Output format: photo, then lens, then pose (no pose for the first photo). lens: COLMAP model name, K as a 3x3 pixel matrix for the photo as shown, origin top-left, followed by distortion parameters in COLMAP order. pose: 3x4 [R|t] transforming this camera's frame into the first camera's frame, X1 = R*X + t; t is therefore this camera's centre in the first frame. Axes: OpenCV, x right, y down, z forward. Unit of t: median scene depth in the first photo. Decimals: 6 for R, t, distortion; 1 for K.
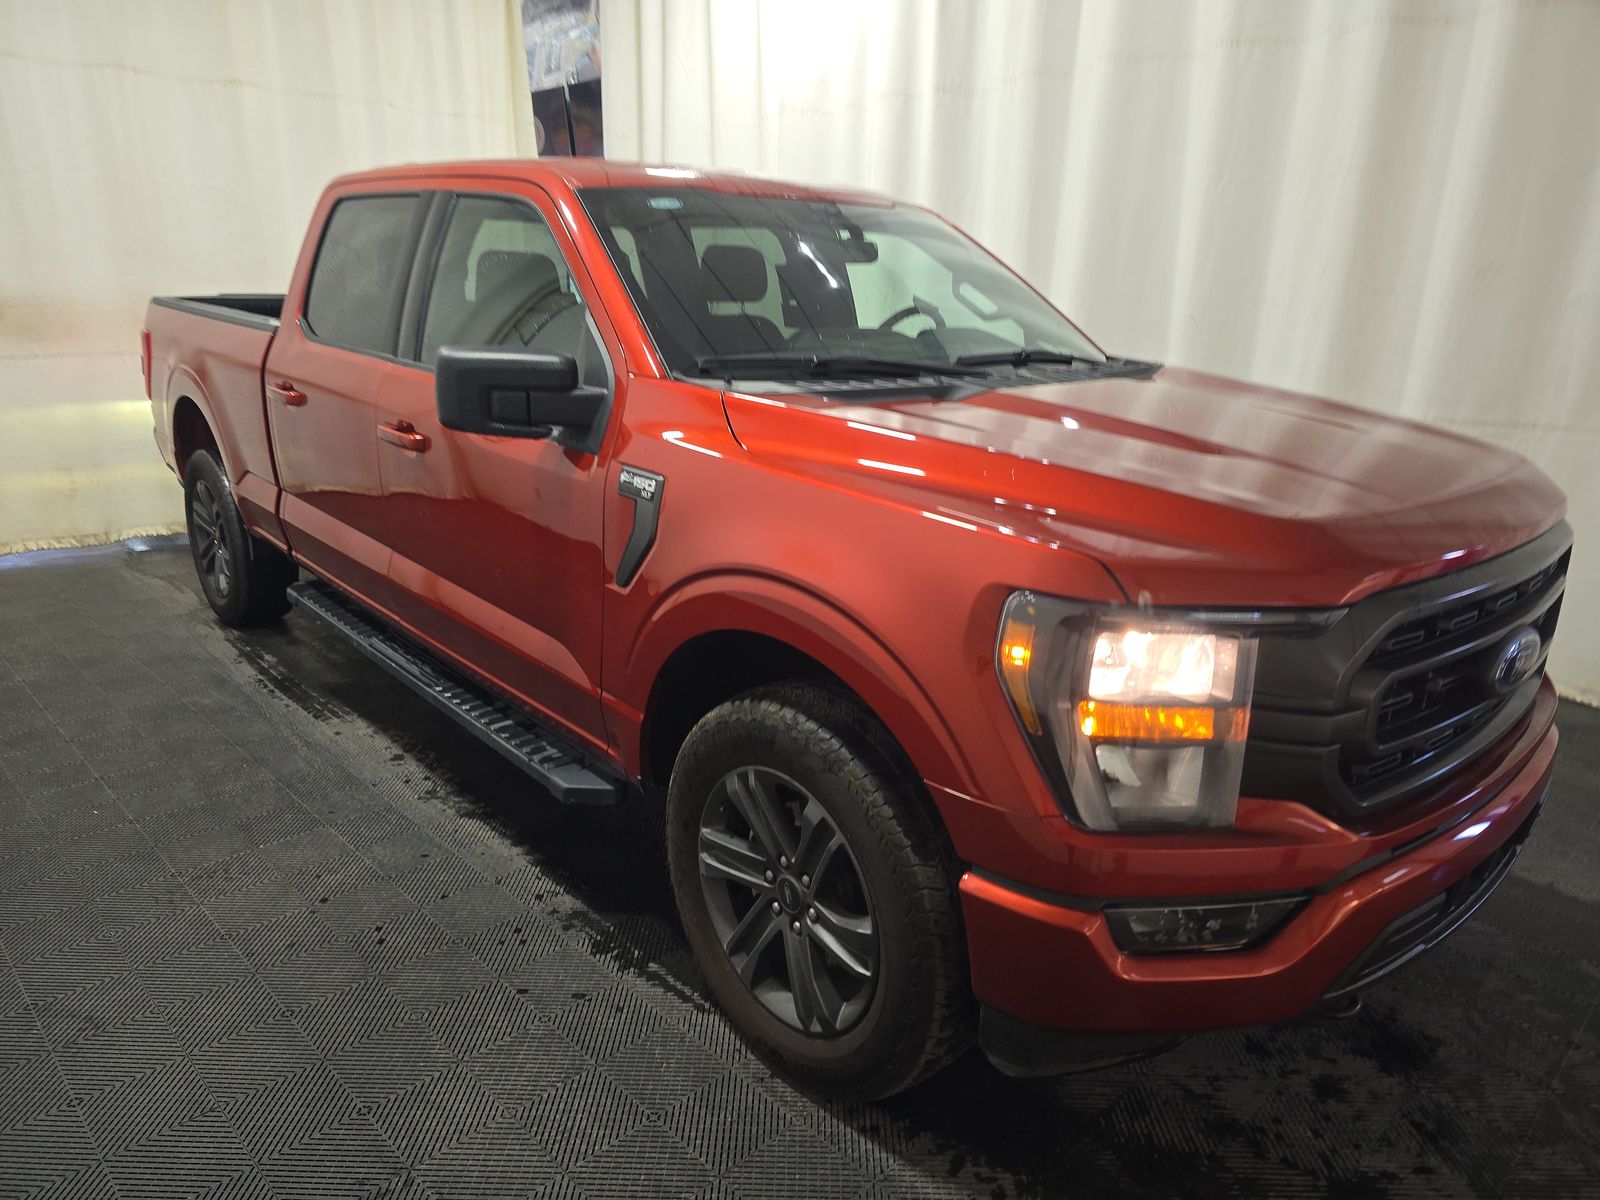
lens RADIAL K [[1084.7, 0, 800.0], [0, 1084.7, 600.0], [0, 0, 1]] dist [-0.000937, -0.003526]
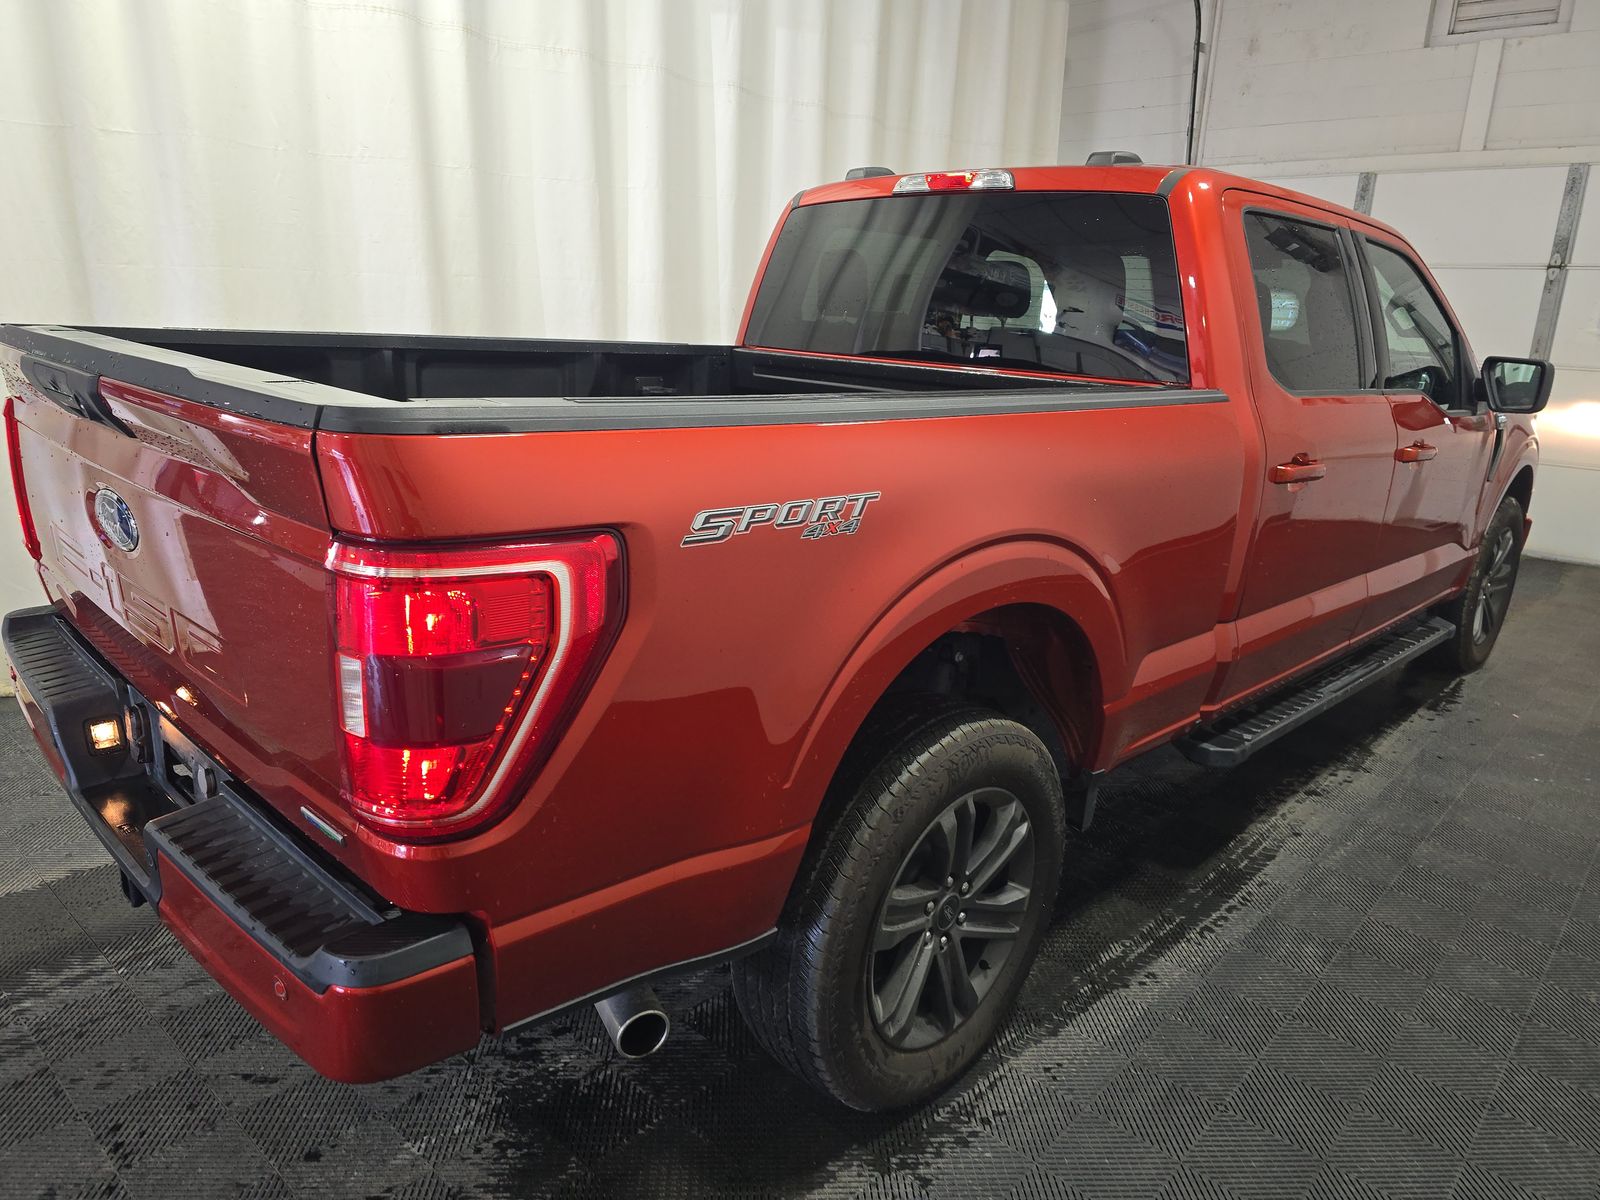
lens RADIAL K [[1074.6, 0, 845.2], [0, 1074.6, 603.8], [0, 0, 1]] dist [-0.007094, -0.007213]
pose [[-0.080032, -0.290413, 0.953549, -1.248718], [0.236798, 0.923693, 0.301195, -0.423982], [-0.968257, 0.249904, -0.005156, 1.398170]]
